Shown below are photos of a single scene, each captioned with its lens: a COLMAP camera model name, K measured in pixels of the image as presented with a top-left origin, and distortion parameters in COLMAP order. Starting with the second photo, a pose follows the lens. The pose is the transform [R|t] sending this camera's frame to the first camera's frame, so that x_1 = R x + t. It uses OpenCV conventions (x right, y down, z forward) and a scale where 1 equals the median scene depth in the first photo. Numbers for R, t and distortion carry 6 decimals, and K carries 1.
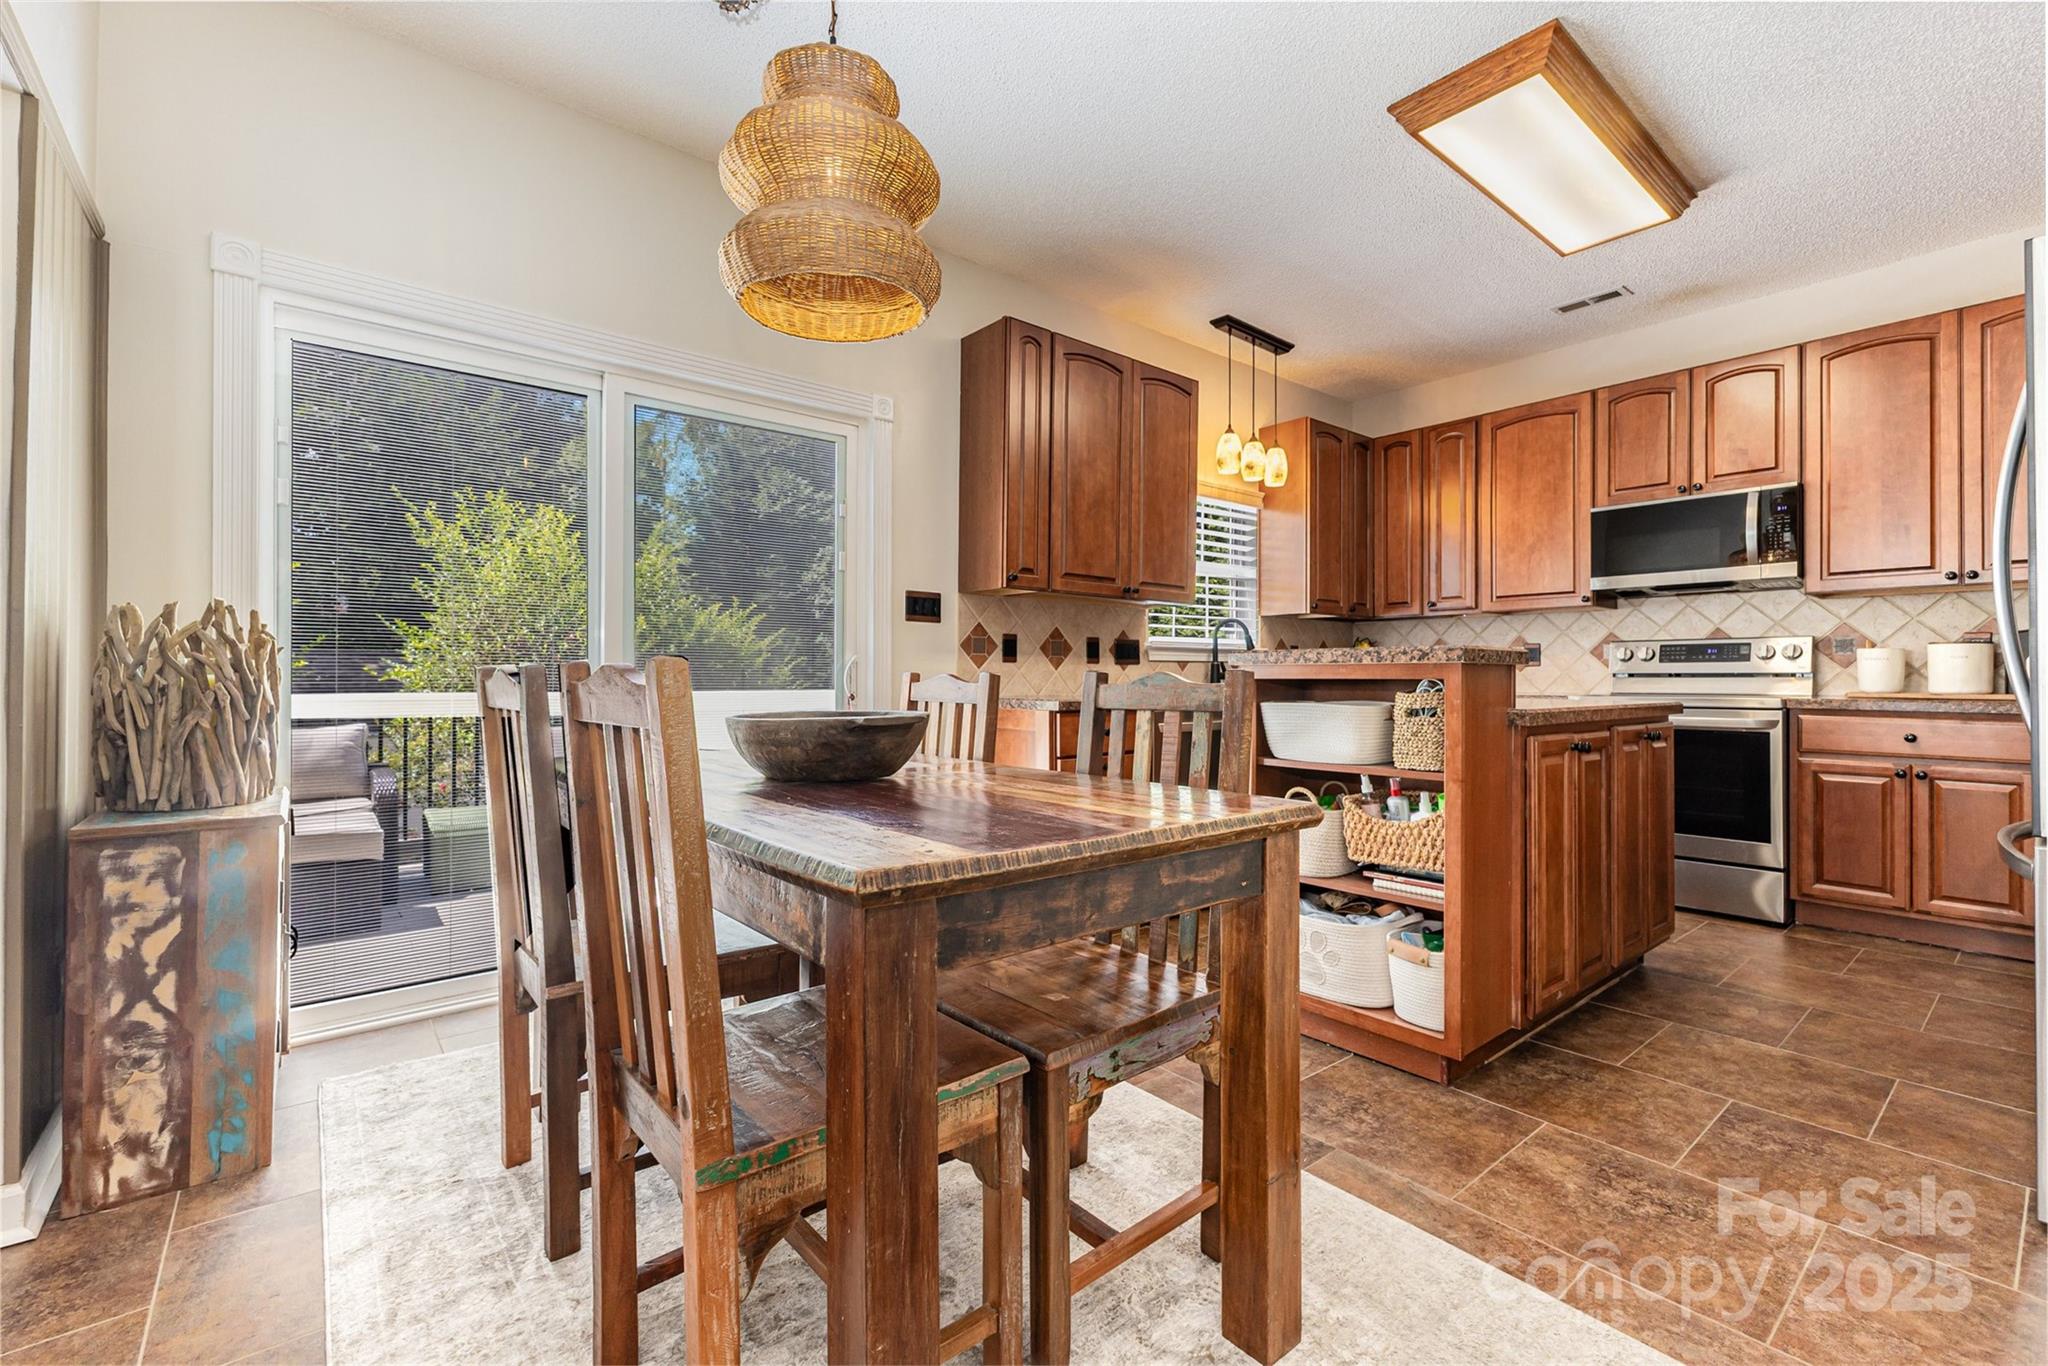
lens RADIAL K [[894.6, 0, 1021.3], [0, 894.6, 681.0], [0, 0, 1]] dist [0.001437, 0.000075]
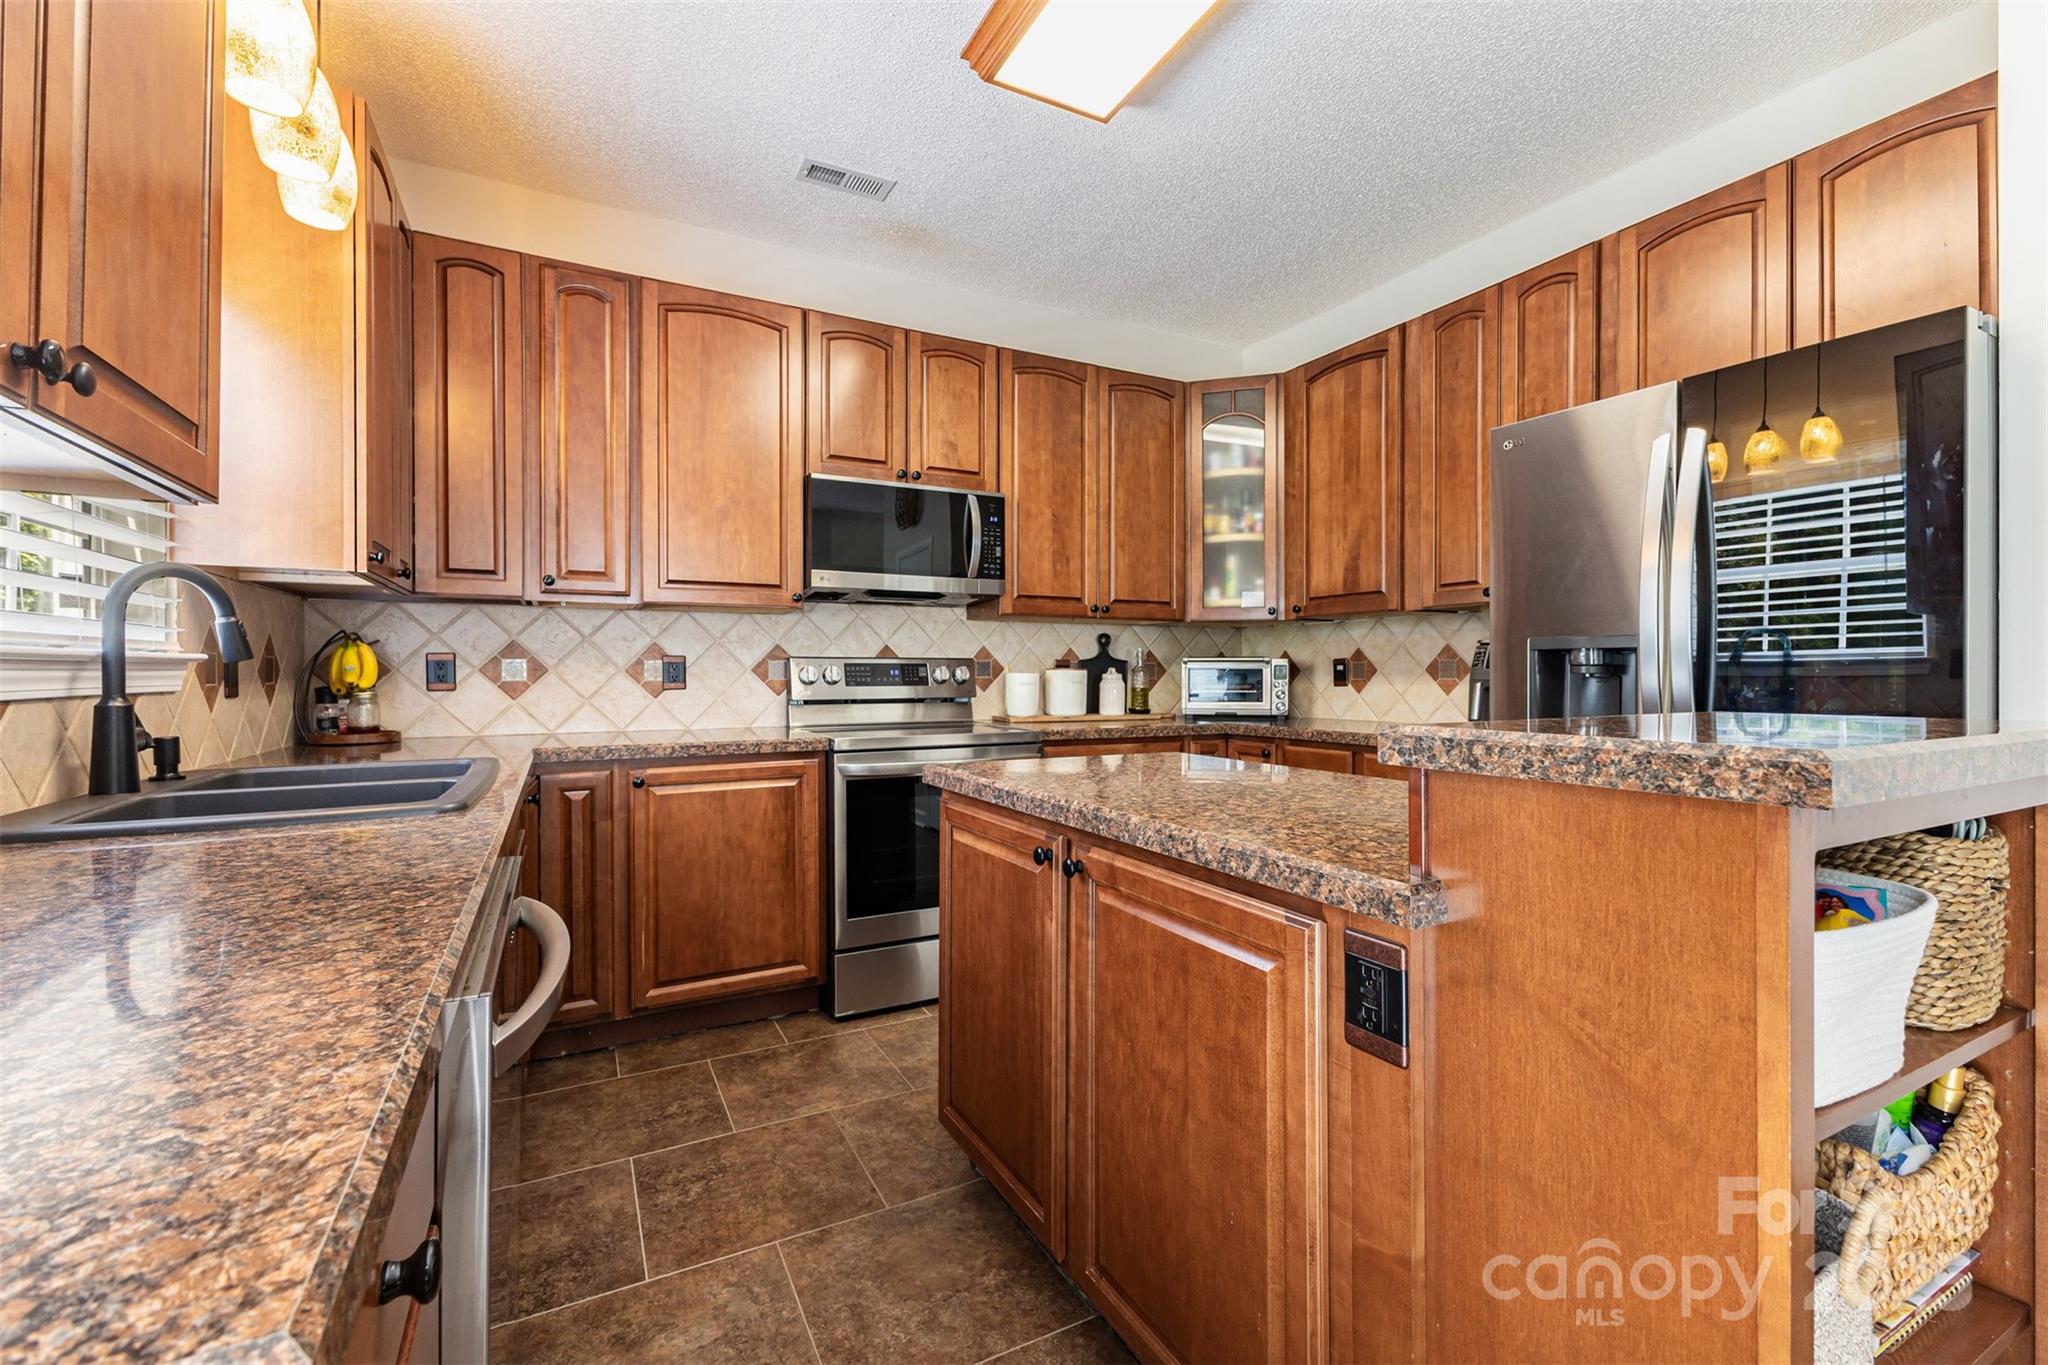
lens RADIAL K [[894.6, 0, 1024.0], [0, 894.6, 679.7], [0, 0, 1]] dist [0.001437, 0.000075]
pose [[0.216373, -0.009023, 0.976269, -0.023383], [-0.005758, 0.999928, 0.010518, -0.033553], [-0.976294, -0.007897, 0.216306, 0.633089]]
